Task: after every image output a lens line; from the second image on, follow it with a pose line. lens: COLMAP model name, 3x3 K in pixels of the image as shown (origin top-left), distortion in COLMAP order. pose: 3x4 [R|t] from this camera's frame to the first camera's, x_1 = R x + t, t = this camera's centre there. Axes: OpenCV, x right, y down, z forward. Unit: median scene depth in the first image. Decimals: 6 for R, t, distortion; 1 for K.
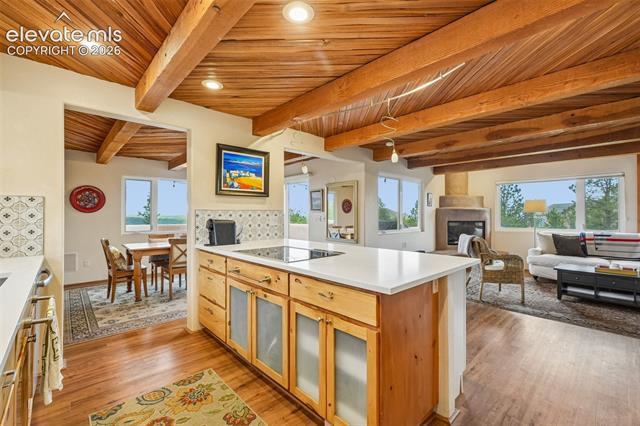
lens RADIAL K [[280.0, 0, 325.6], [0, 280.0, 212.3], [0, 0, 1]] dist [0.003207, 0.000890]
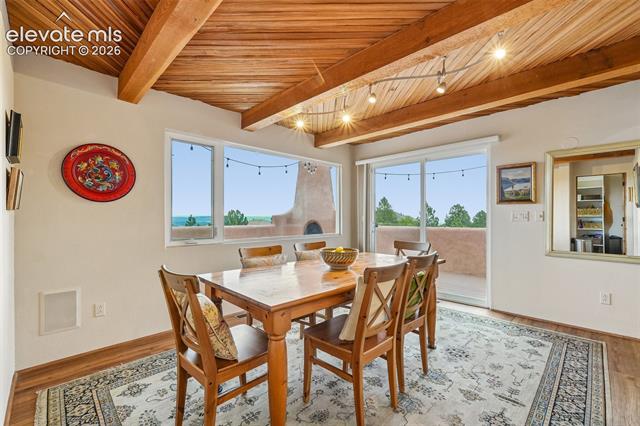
lens RADIAL K [[280.0, 0, 319.2], [0, 280.0, 216.6], [0, 0, 1]] dist [0.003207, 0.000890]
pose [[0.999174, 0.002196, 0.040573, -0.494153], [-0.002732, 0.999910, 0.013168, 0.018237], [-0.040540, -0.013268, 0.999090, 0.509619]]
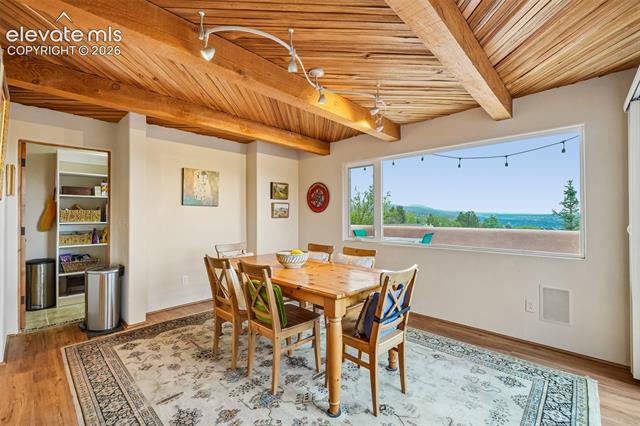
lens RADIAL K [[280.0, 0, 321.0], [0, 280.0, 214.9], [0, 0, 1]] dist [0.003207, 0.000890]
pose [[0.046540, -0.005599, -0.998901, 0.048175], [0.014890, 0.999877, -0.004911, 0.012524], [0.998805, -0.014645, 0.046618, 0.949869]]
